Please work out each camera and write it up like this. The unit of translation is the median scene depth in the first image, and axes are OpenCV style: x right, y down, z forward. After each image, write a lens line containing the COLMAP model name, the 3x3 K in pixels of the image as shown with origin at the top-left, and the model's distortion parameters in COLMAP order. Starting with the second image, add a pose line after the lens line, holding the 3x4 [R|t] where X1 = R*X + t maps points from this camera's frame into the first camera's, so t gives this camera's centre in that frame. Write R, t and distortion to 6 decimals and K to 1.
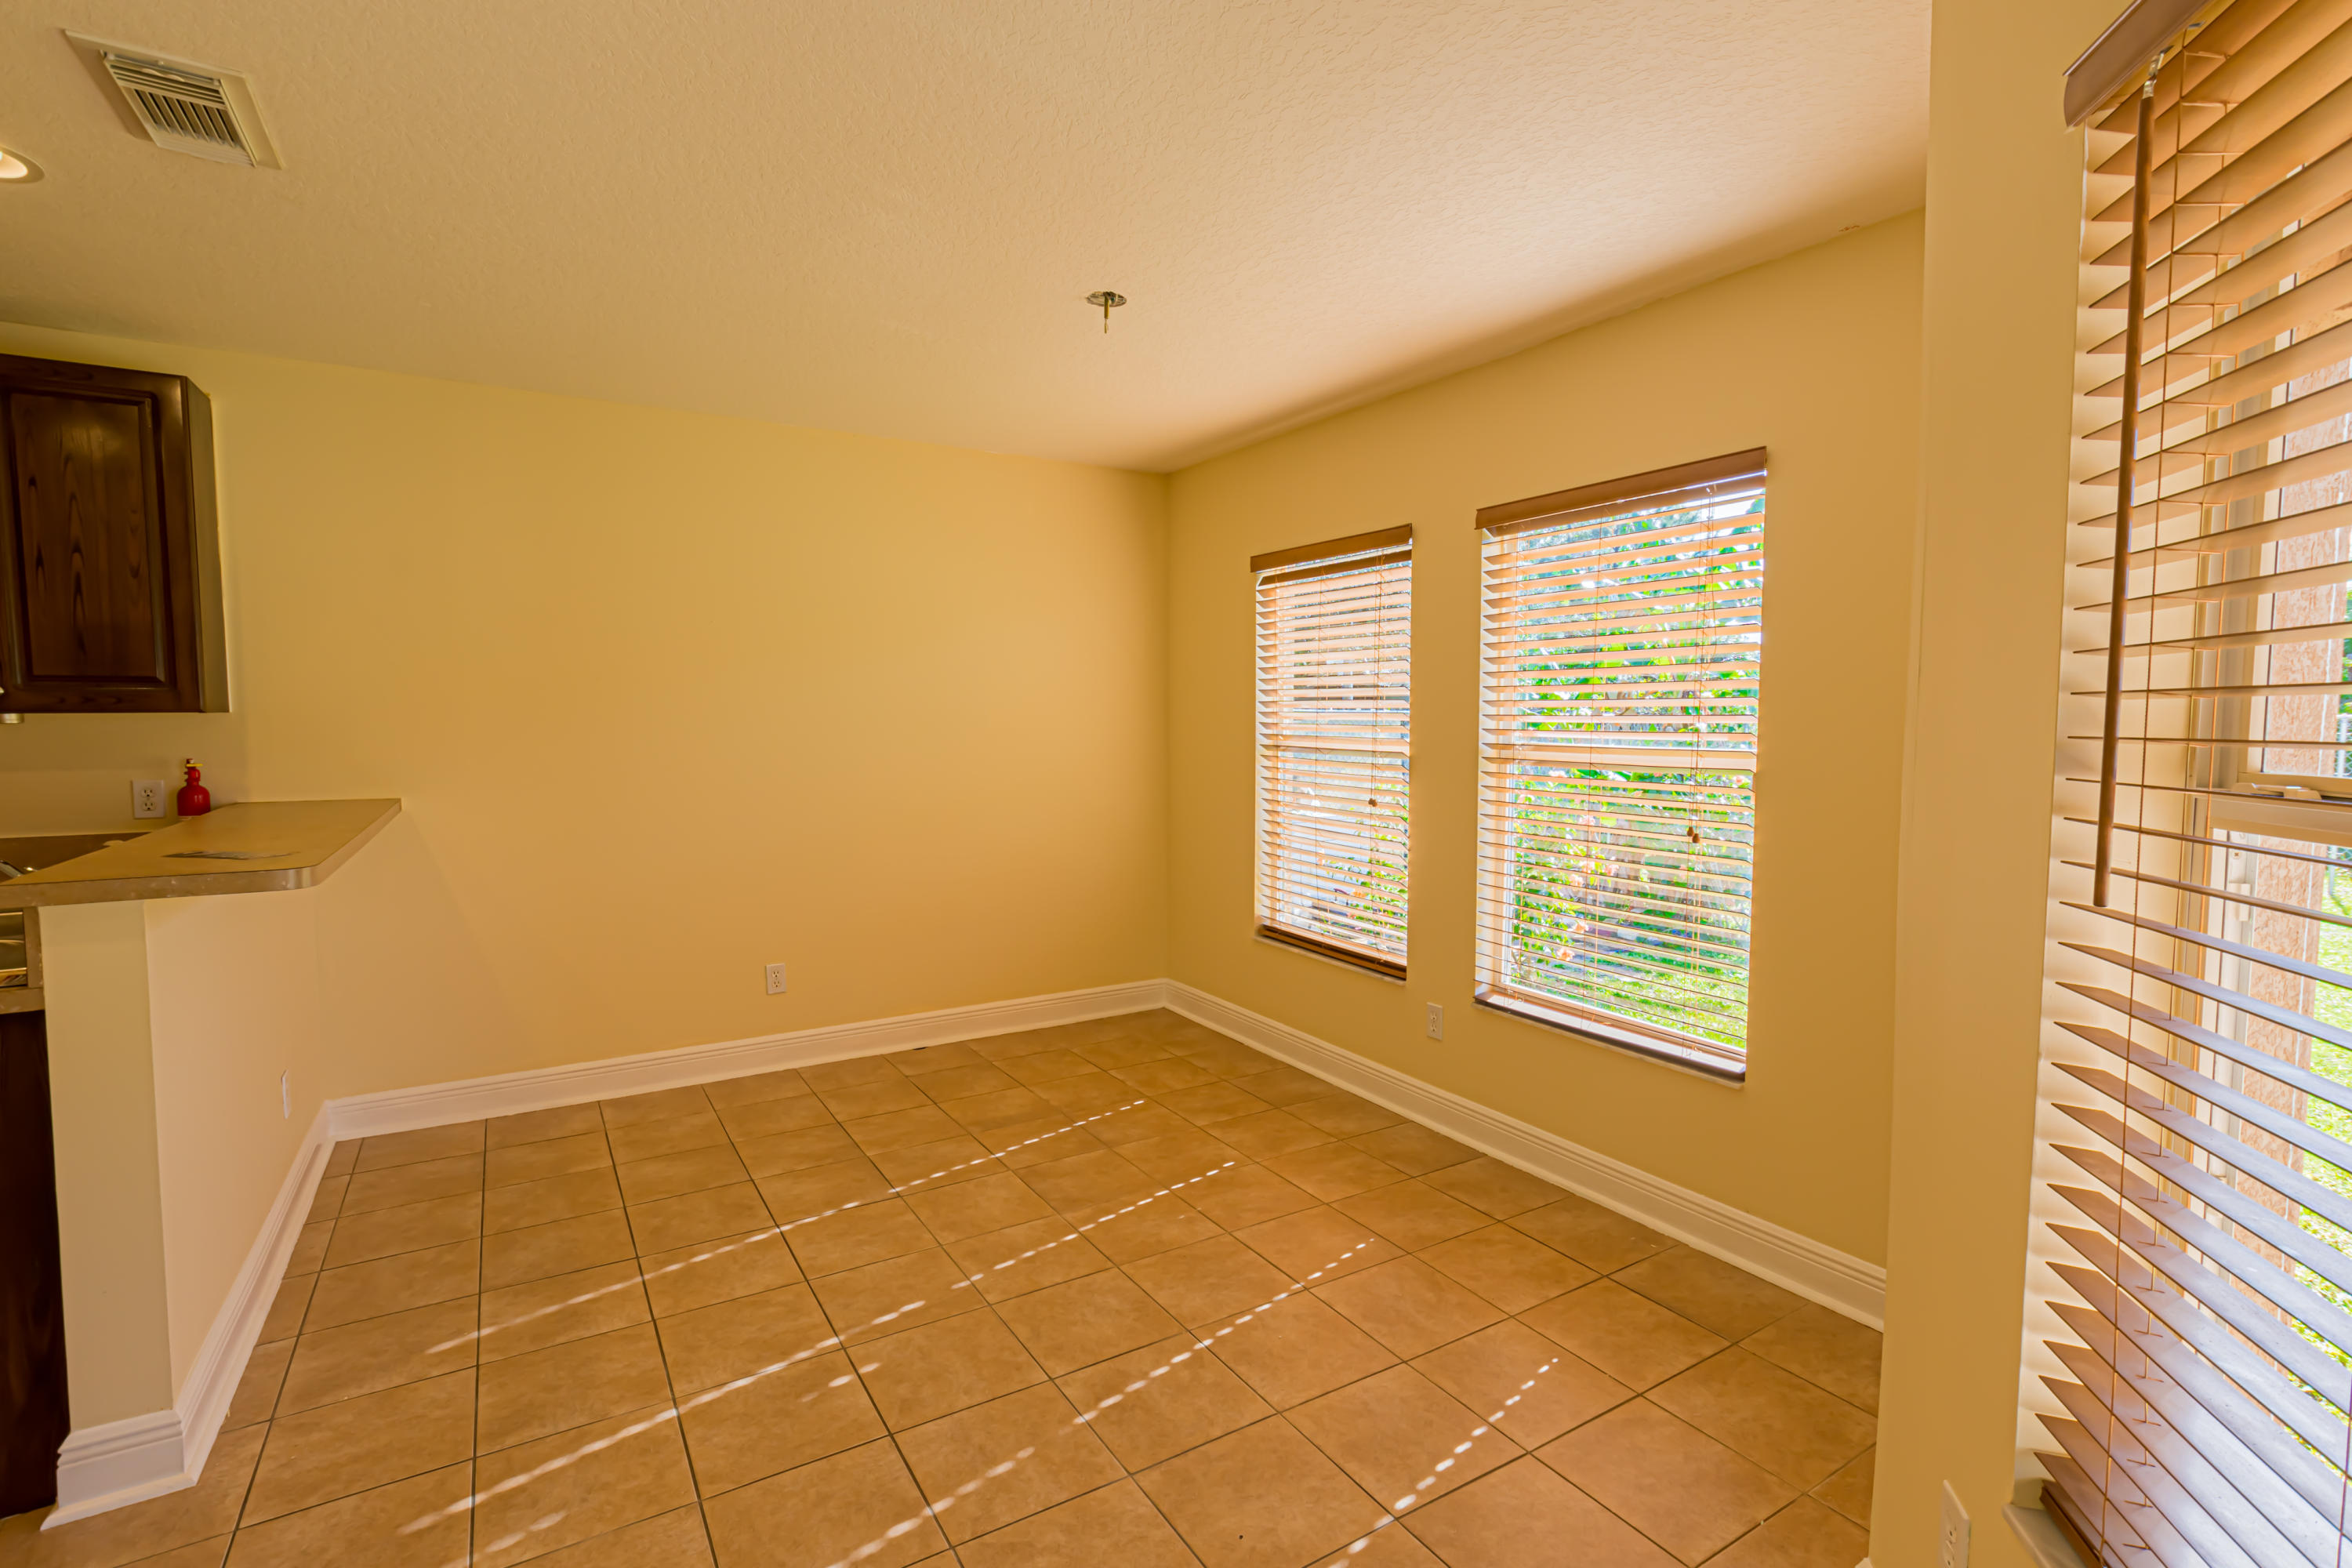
lens RADIAL K [[1086.4, 0, 1178.4], [0, 1086.4, 785.8], [0, 0, 1]] dist [0.002932, 0.000102]
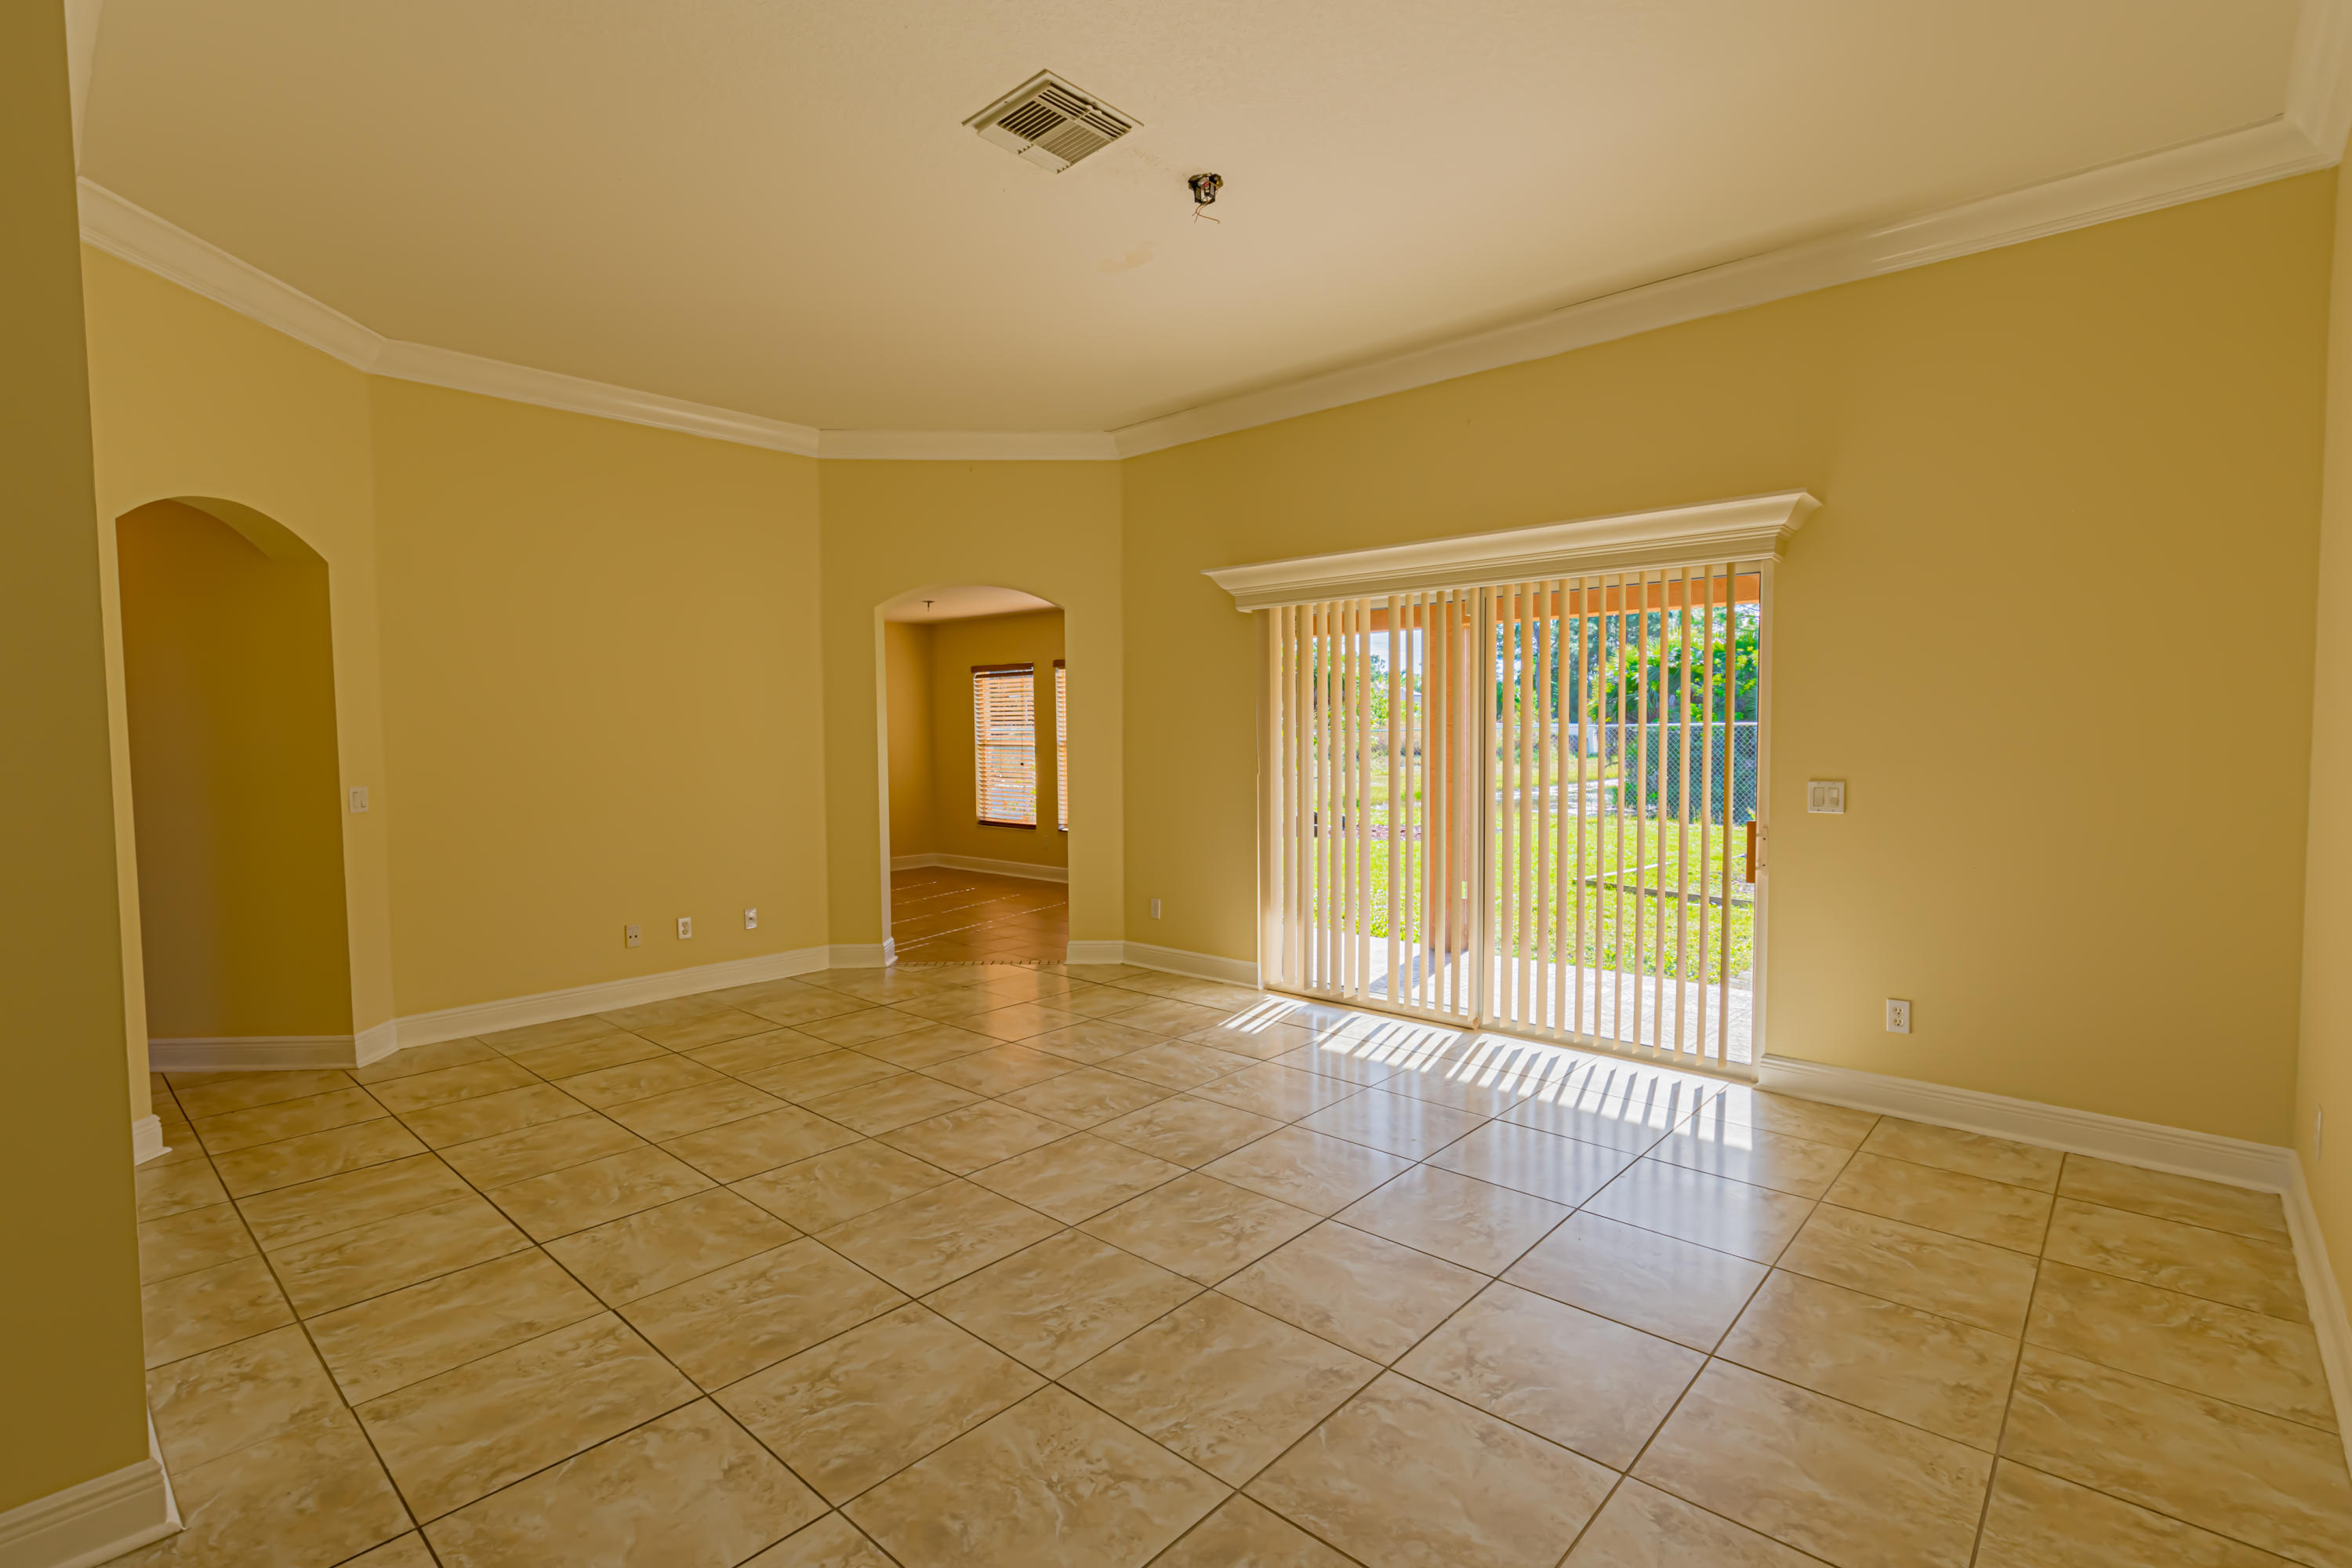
lens RADIAL K [[1086.4, 0, 1184.4], [0, 1086.4, 784.3], [0, 0, 1]] dist [0.002932, 0.000102]
pose [[0.960148, -0.026563, 0.278228, -0.154625], [0.030048, 0.999514, -0.008267, 0.086103], [-0.277874, 0.016297, 0.960479, -1.429184]]
